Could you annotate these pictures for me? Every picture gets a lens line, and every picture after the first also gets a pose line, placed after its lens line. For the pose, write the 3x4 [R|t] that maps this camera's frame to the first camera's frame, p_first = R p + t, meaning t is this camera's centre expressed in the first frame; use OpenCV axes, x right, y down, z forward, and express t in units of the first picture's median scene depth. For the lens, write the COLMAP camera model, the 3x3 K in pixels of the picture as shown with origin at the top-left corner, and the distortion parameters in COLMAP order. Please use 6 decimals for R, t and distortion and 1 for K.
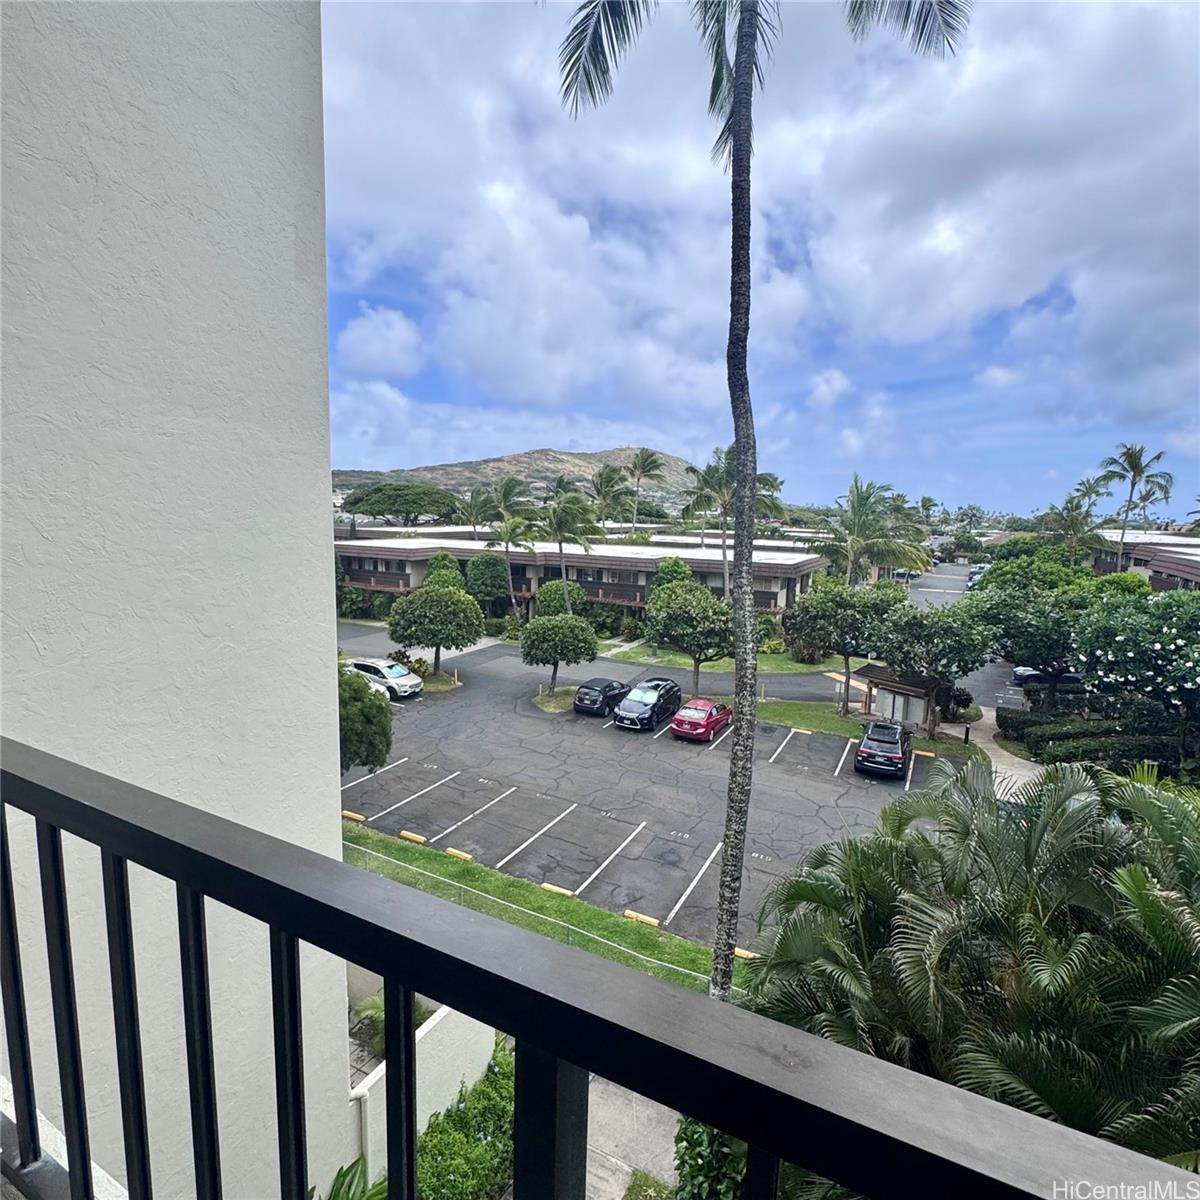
lens RADIAL K [[680.1, 0, 595.4], [0, 680.1, 598.0], [0, 0, 1]] dist [-0.018298, 0.000725]
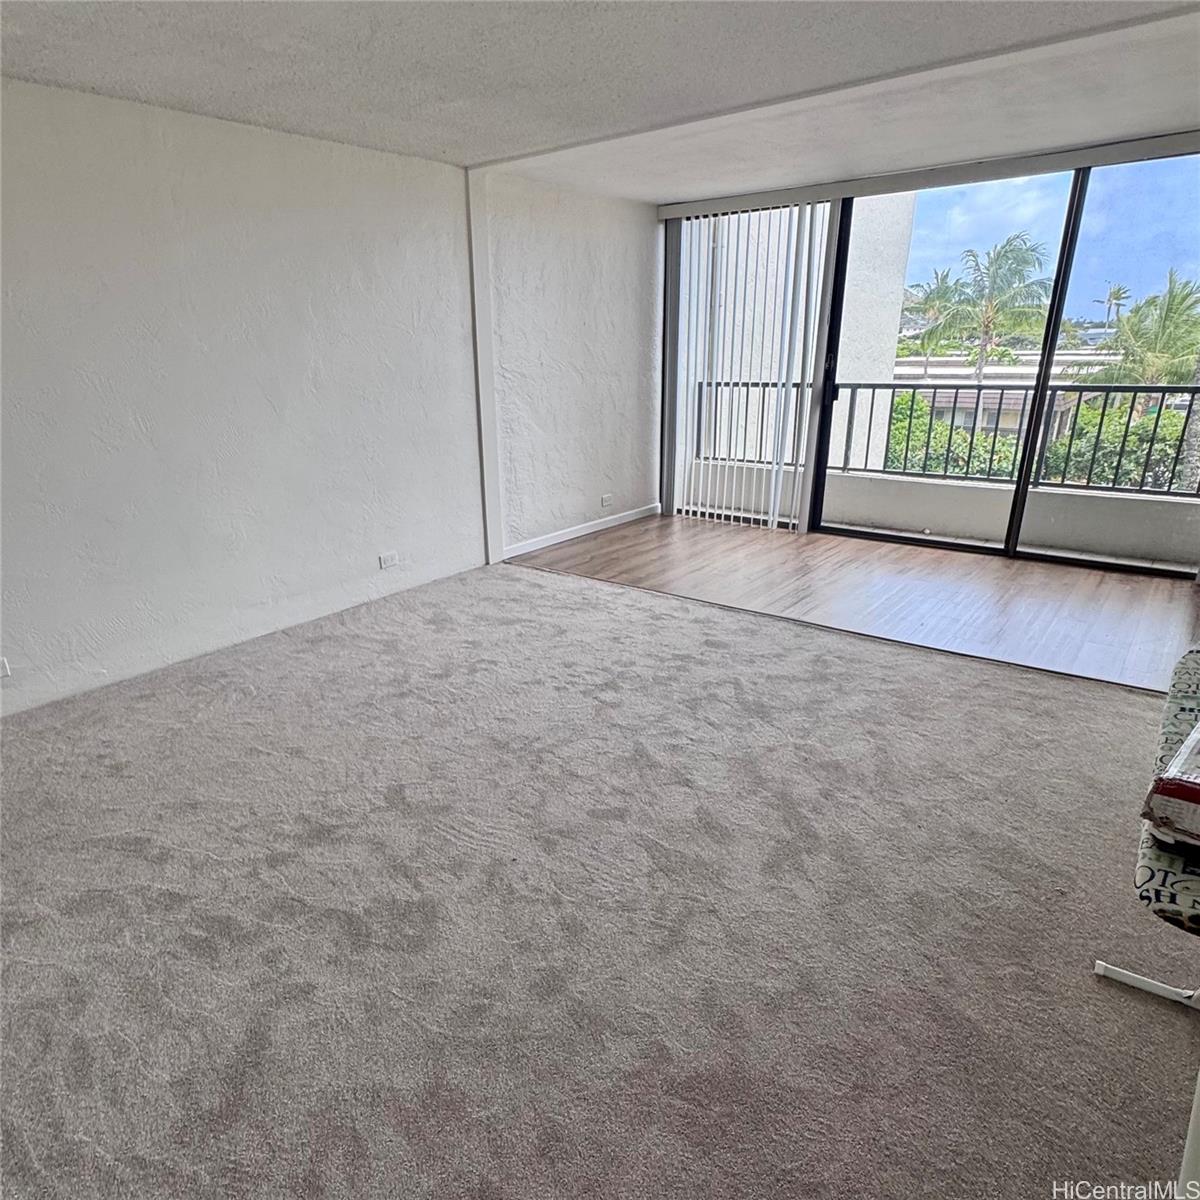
lens RADIAL K [[763.7, 0, 593.2], [0, 763.7, 602.2], [0, 0, 1]] dist [0.006325, 0.001329]
pose [[0.980757, 0.012170, -0.194855, -0.089370], [0.025961, 0.981062, 0.191946, 0.006689], [0.193501, -0.193311, 0.961867, -0.069817]]
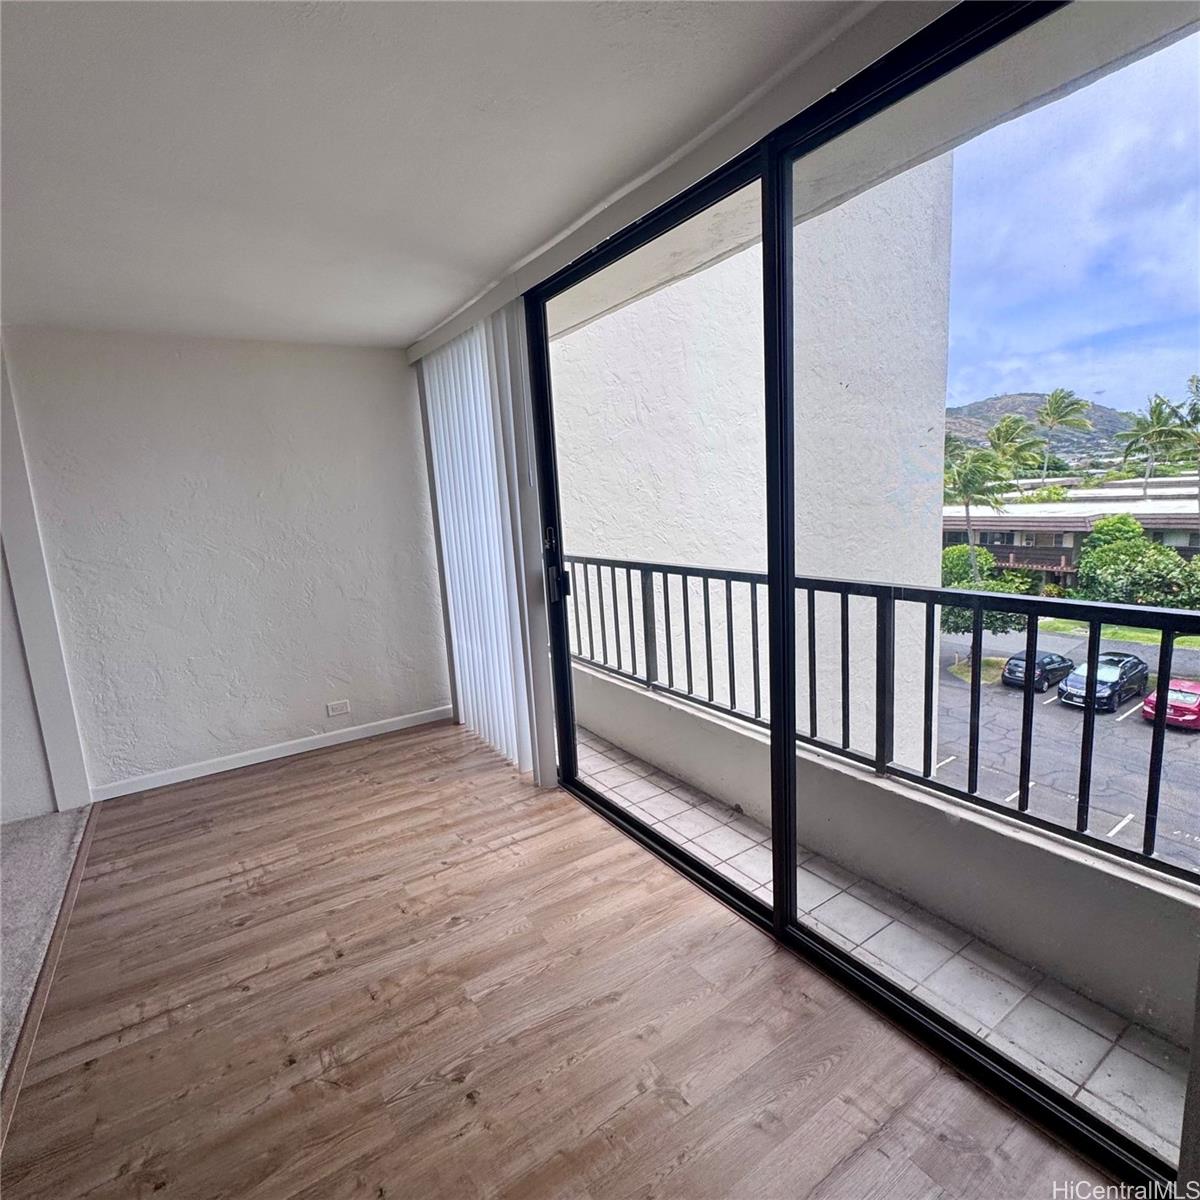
lens RADIAL K [[633.7, 0, 604.0], [0, 633.7, 601.1], [0, 0, 1]] dist [0.000087, -0.000309]
pose [[0.870827, 0.006916, -0.491541, -0.057148], [0.018791, 0.998702, 0.047342, 0.000445], [0.491231, -0.050463, 0.869566, -0.019216]]
